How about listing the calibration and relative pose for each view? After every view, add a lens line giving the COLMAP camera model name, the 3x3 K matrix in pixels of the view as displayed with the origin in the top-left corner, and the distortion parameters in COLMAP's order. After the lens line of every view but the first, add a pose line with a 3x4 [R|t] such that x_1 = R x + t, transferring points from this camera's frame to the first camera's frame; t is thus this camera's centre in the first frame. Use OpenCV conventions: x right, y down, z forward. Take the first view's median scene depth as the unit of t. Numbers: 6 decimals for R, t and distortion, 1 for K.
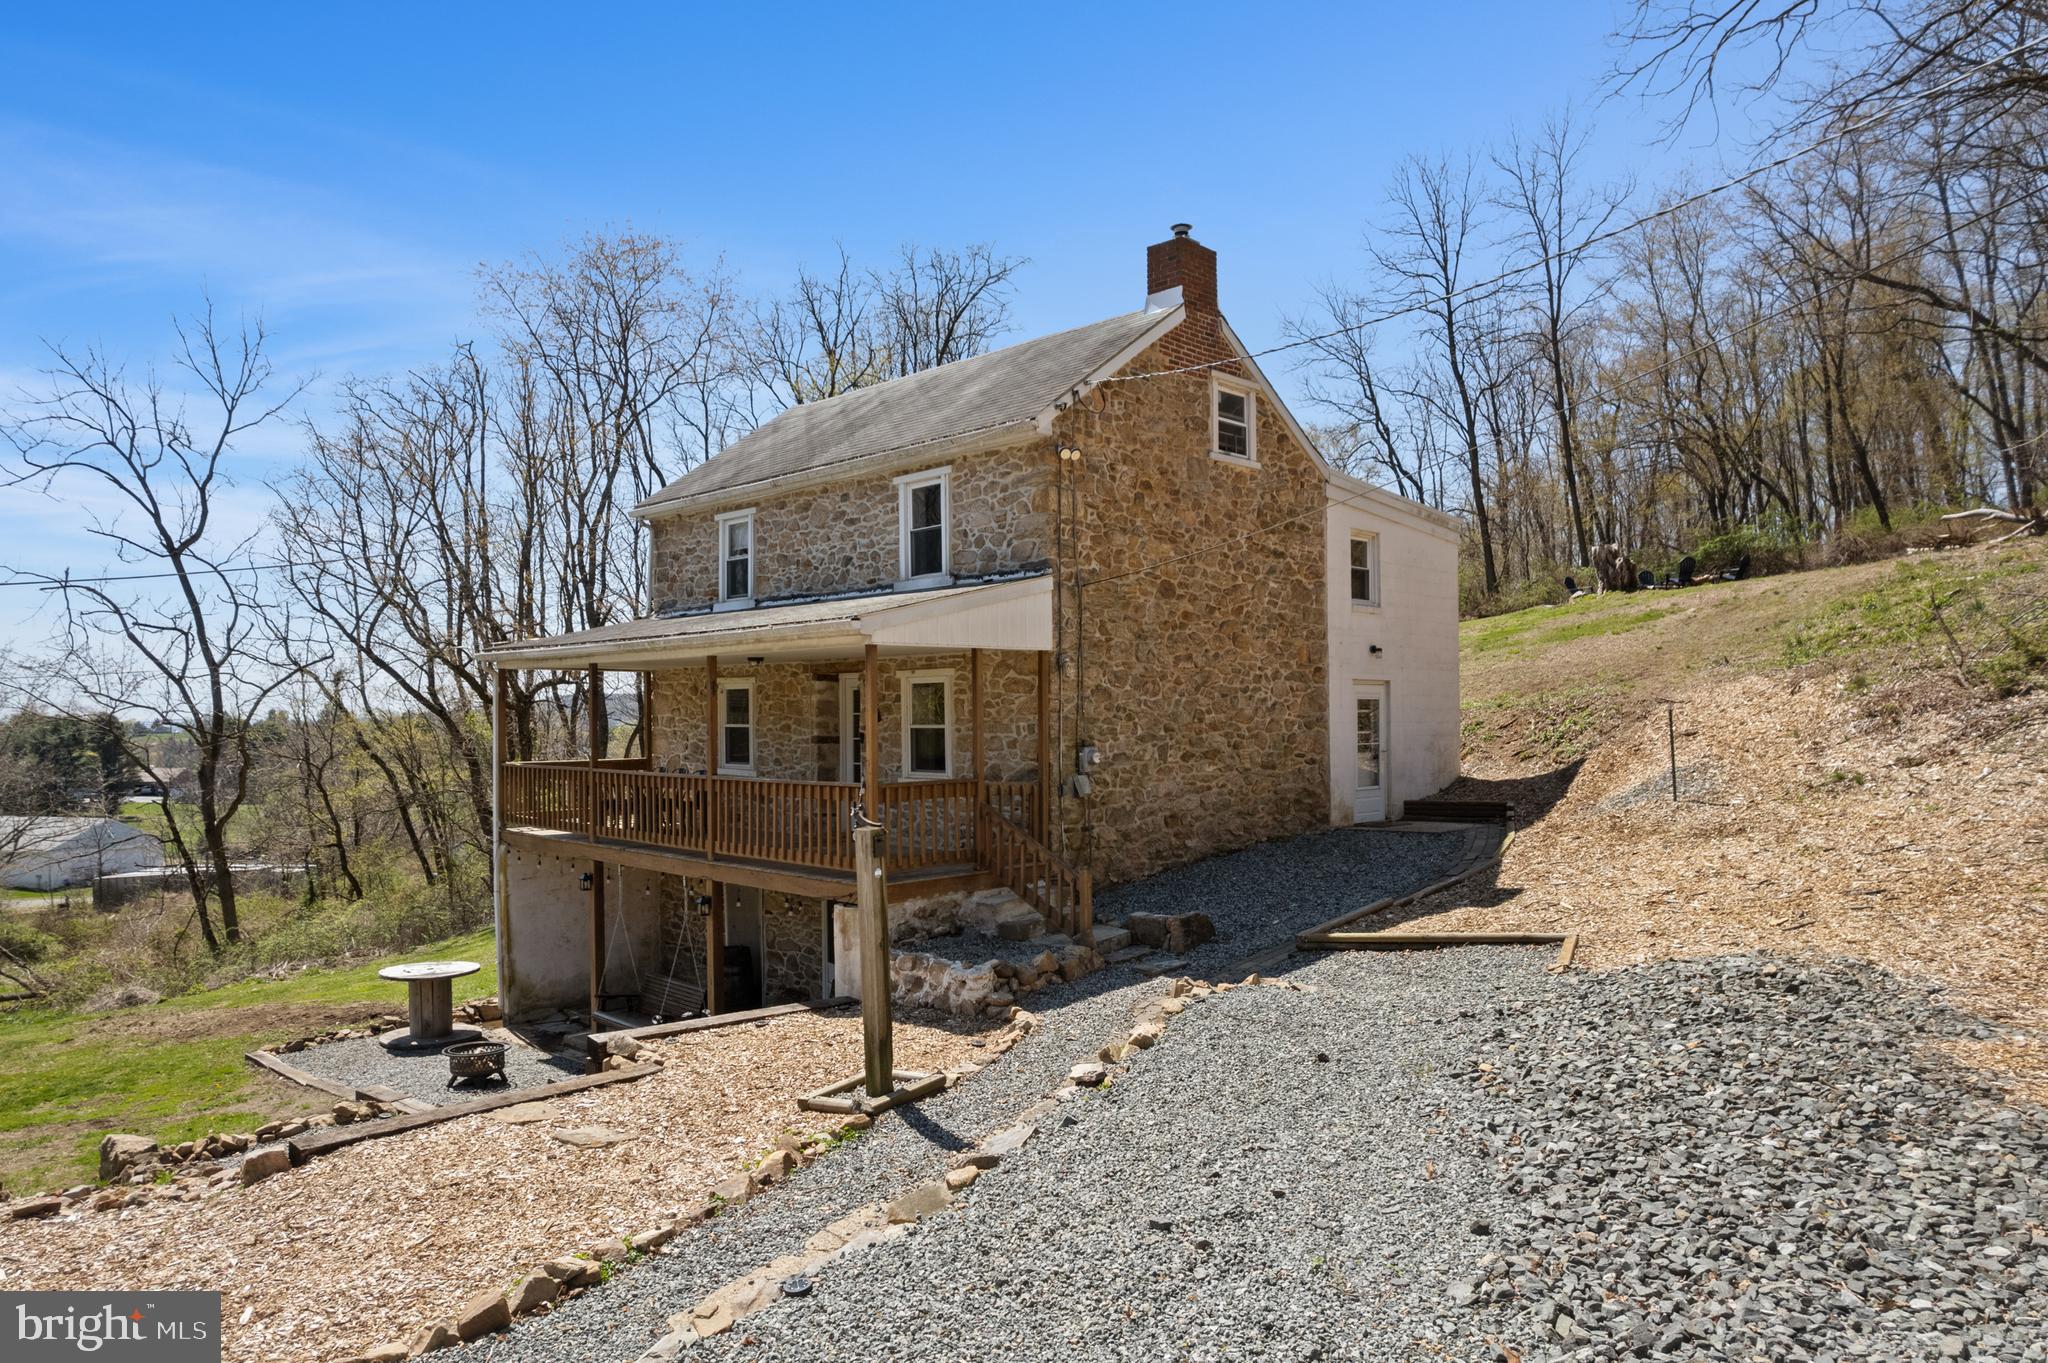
lens RADIAL K [[1337.0, 0, 1026.9], [0, 1337.0, 716.8], [0, 0, 1]] dist [-0.080722, 0.072911]
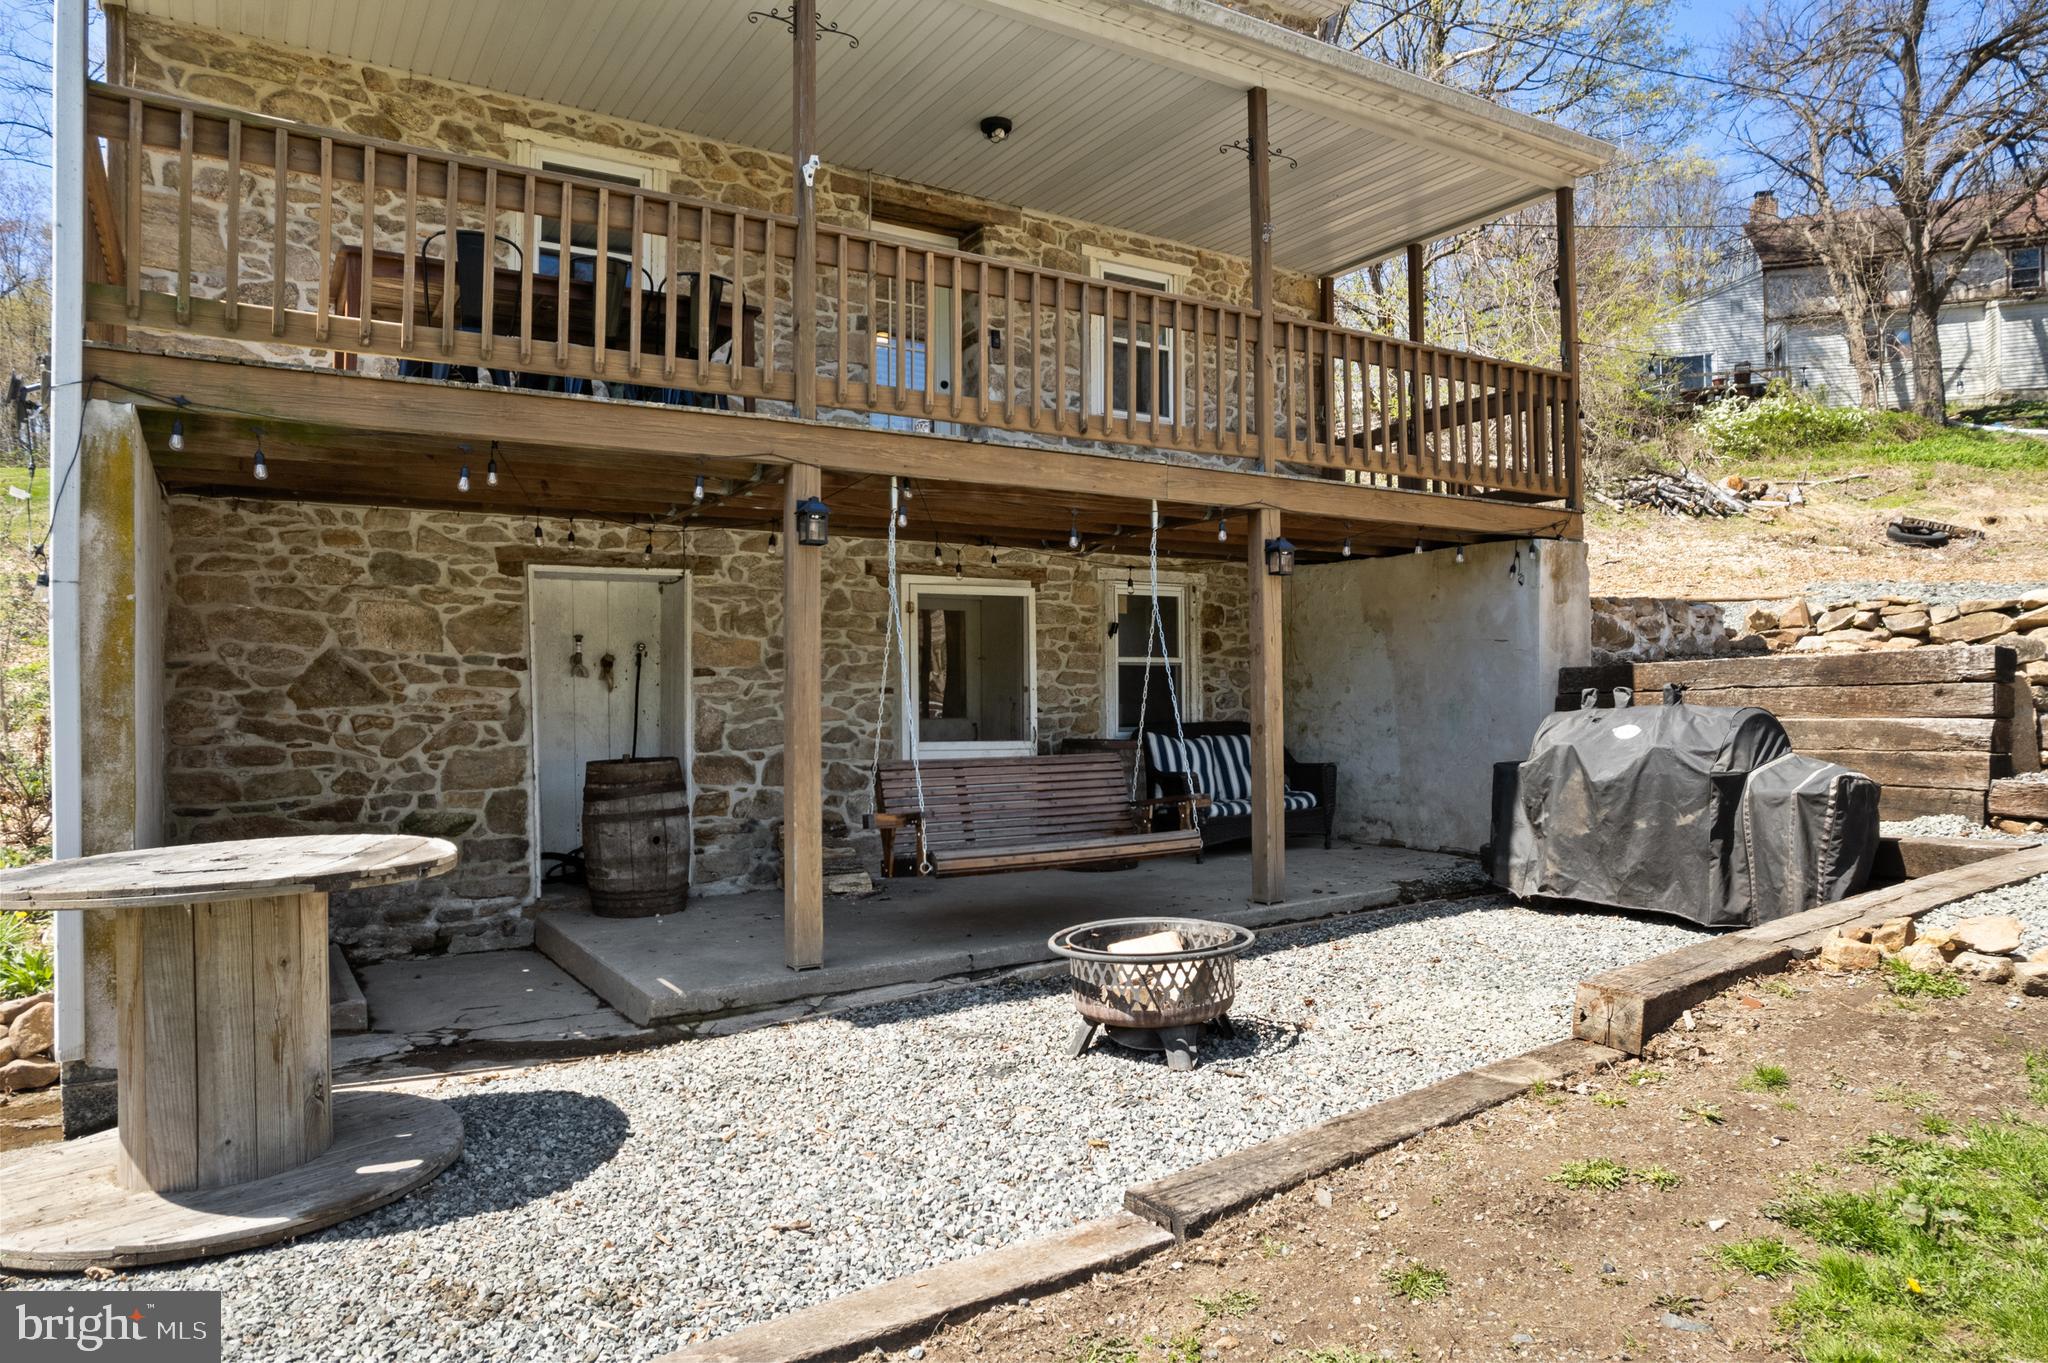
lens RADIAL K [[1329.1, 0, 1024.0], [0, 1329.1, 681.5], [0, 0, 1]] dist [-0.095101, 0.097822]
pose [[0.221562, 0.026079, 0.974797, -0.637574], [0.015002, 0.999433, -0.030148, 0.171312], [-0.975031, 0.021303, 0.221045, 0.827548]]
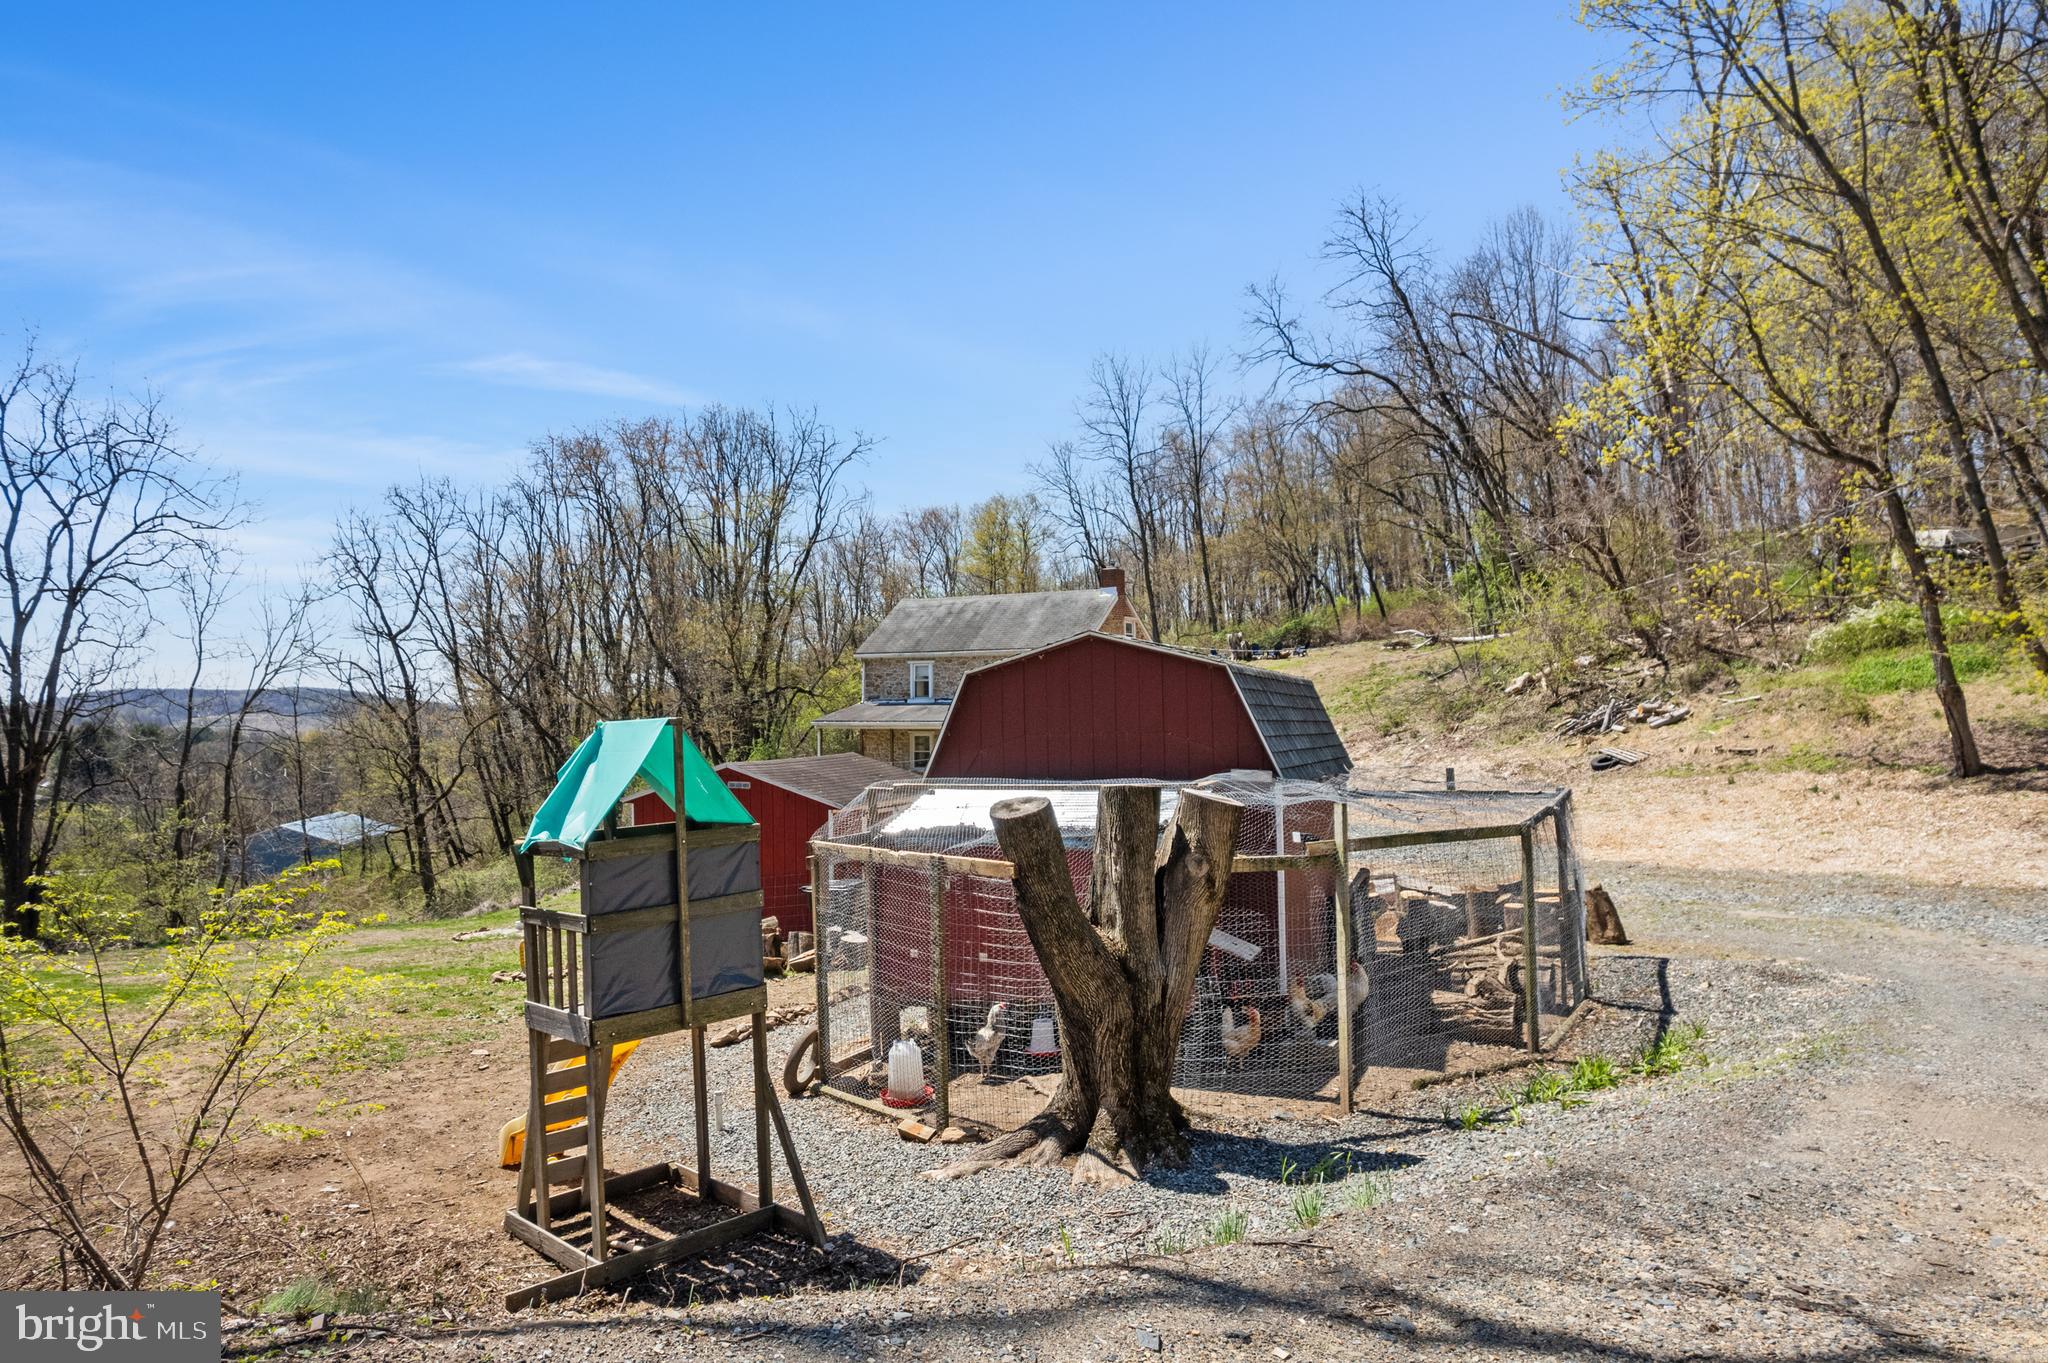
lens RADIAL K [[1307.6, 0, 1024.0], [0, 1307.6, 681.5], [0, 0, 1]] dist [-0.050604, 0.000478]
pose [[0.960155, -0.002554, 0.279458, -0.745222], [0.008591, 0.999755, -0.020381, -0.073304], [-0.279337, 0.021970, 0.959942, -1.386649]]
